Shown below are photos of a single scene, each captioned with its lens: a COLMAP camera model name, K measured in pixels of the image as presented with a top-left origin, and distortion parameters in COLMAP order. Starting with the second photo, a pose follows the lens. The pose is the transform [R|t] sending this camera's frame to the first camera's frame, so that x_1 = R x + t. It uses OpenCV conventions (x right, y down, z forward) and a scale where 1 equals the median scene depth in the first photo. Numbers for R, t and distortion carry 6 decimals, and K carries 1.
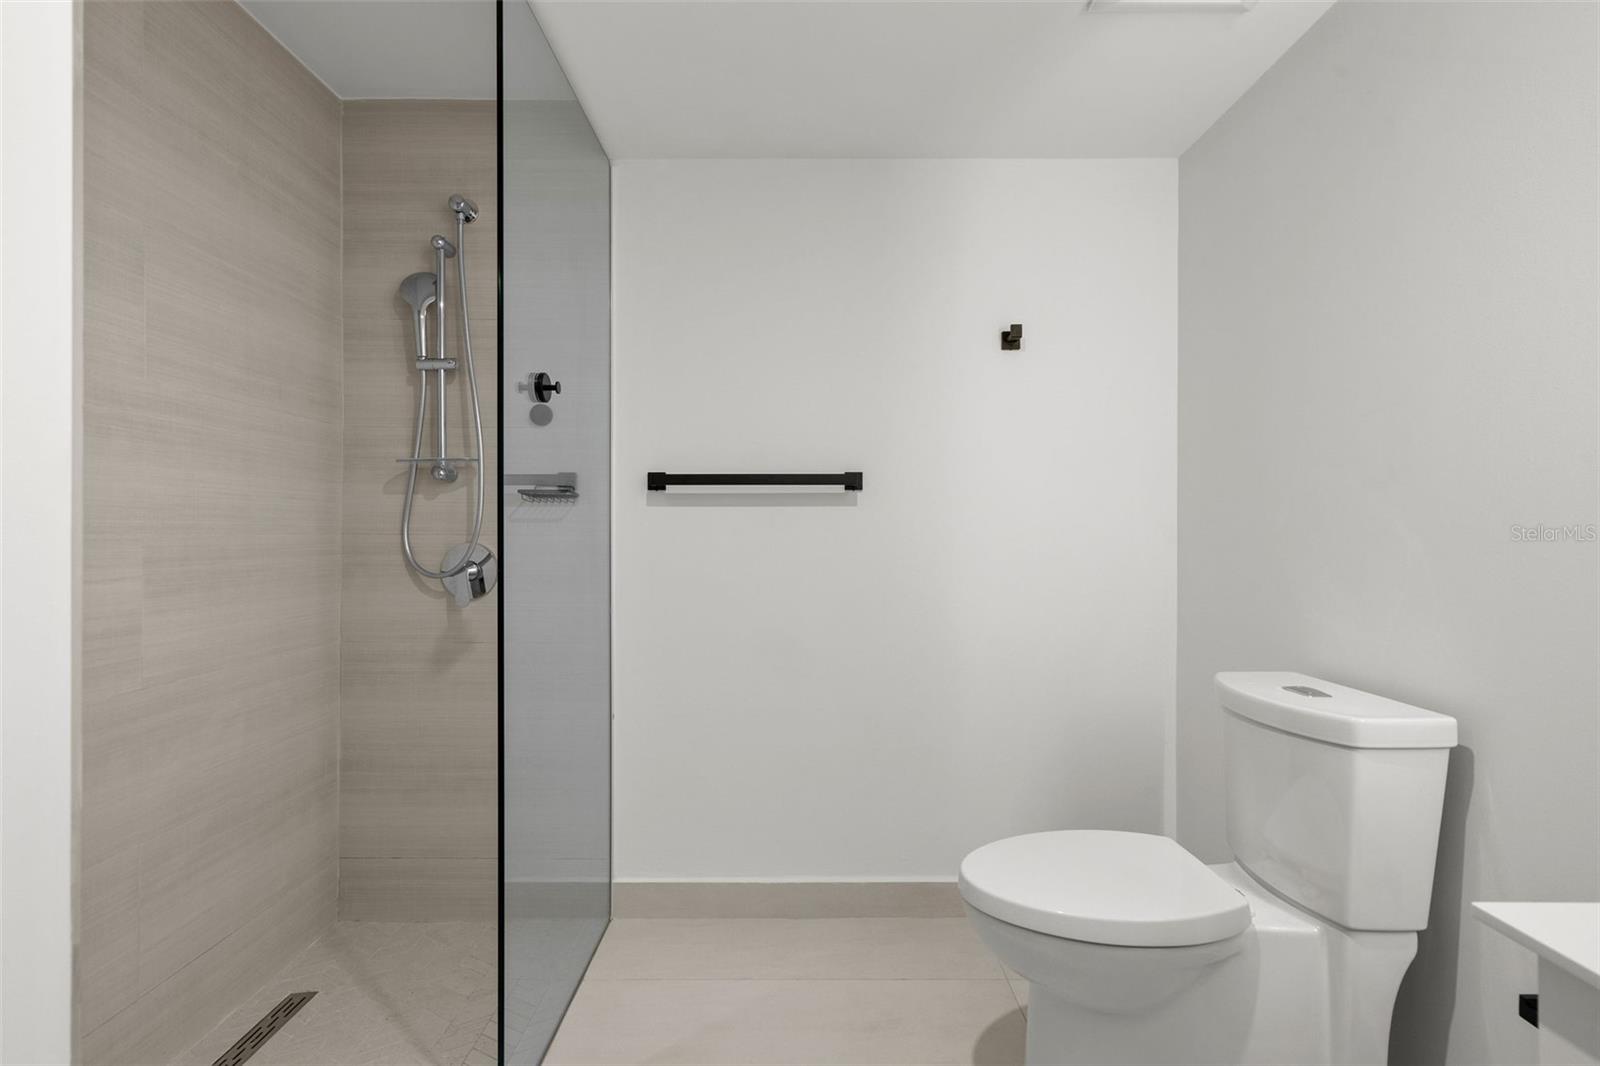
lens RADIAL K [[737.2, 0, 800.0], [0, 737.2, 533.0], [0, 0, 1]] dist [-0.001119, 0.000625]
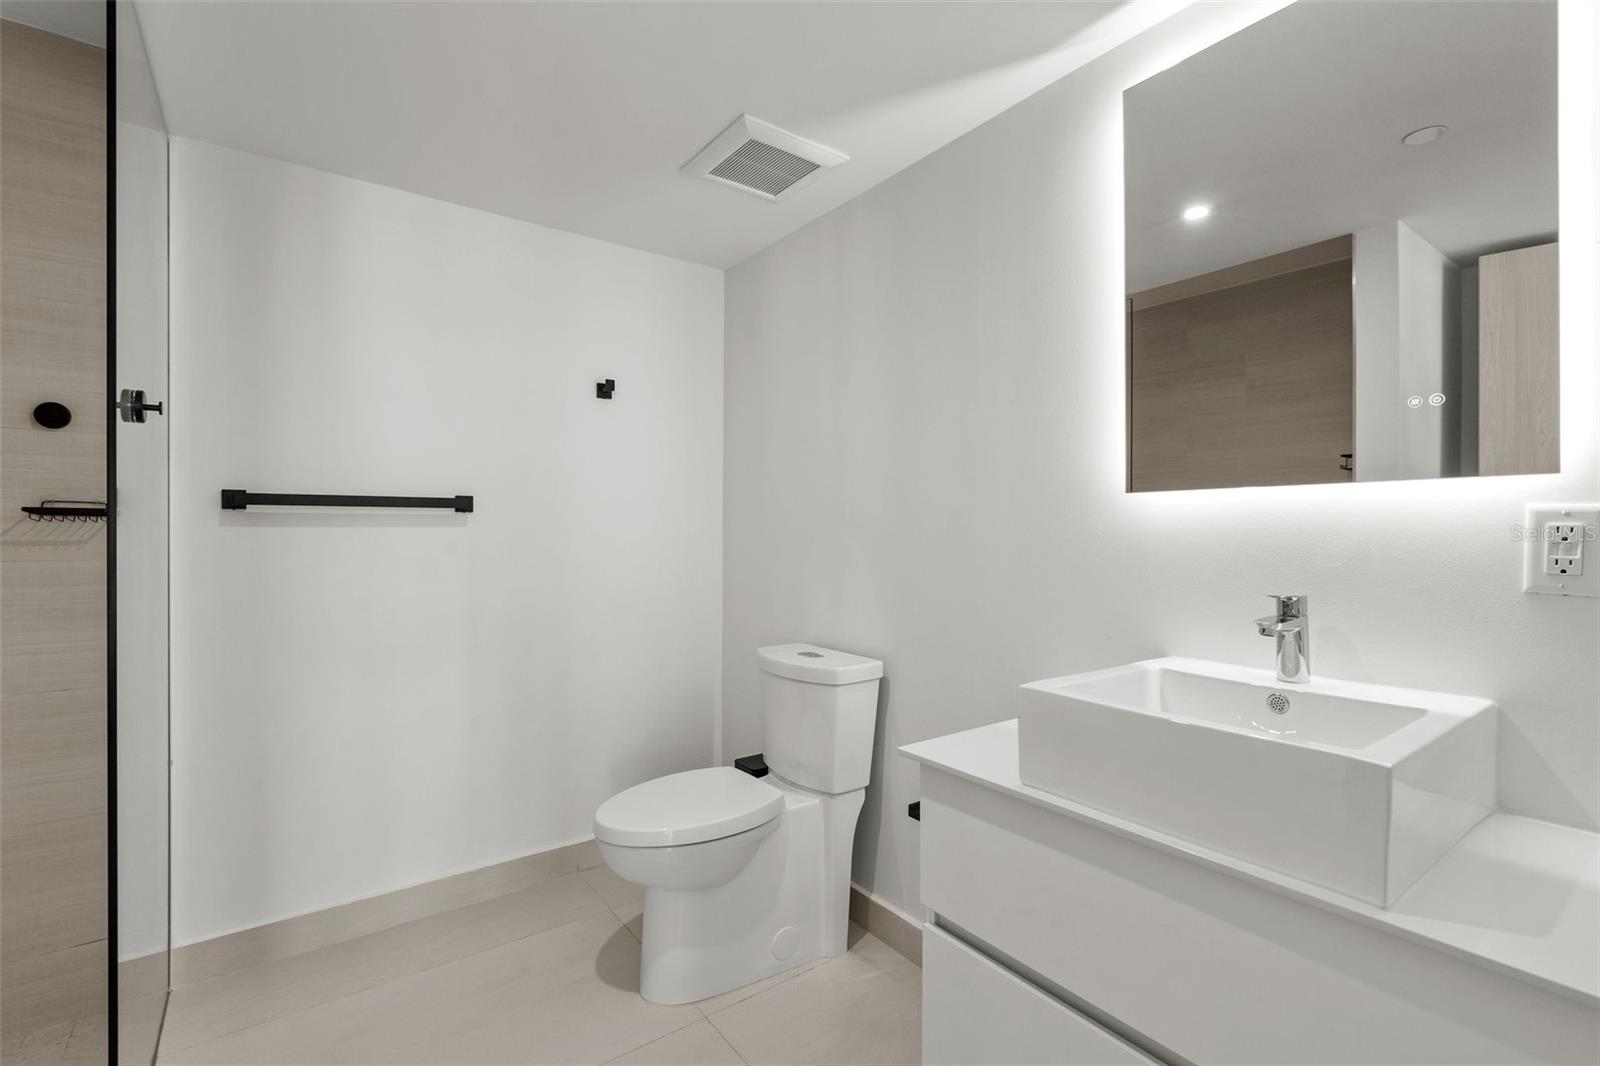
lens RADIAL K [[726.3, 0, 800.1], [0, 726.3, 525.7], [0, 0, 1]] dist [-0.000118, 0.000438]
pose [[0.799575, 0.002903, 0.600559, -0.285216], [-0.004043, 0.999992, 0.000550, -0.066984], [-0.600552, -0.002868, 0.799581, -0.248600]]
